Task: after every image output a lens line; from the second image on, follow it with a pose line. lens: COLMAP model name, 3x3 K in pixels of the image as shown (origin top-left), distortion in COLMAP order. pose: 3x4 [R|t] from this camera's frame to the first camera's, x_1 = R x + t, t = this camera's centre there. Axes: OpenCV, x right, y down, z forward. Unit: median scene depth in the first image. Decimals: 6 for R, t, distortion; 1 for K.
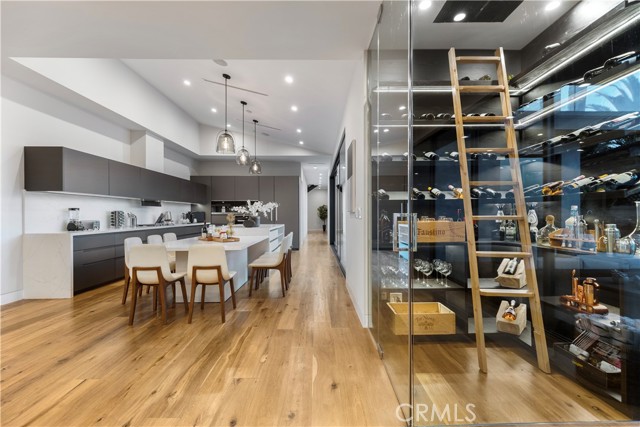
lens RADIAL K [[289.1, 0, 320.0], [0, 289.1, 213.5], [0, 0, 1]] dist [-0.000284, -0.000056]
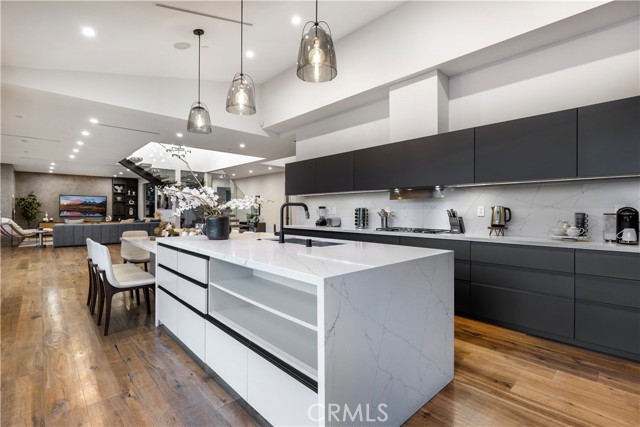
lens RADIAL K [[304.6, 0, 320.0], [0, 304.6, 213.5], [0, 0, 1]] dist [-0.000423, -0.000065]
pose [[-0.740726, 0.002928, -0.671801, -0.015671], [0.000112, 0.999991, 0.004235, 0.003015], [0.671807, 0.003062, -0.740719, 1.598208]]
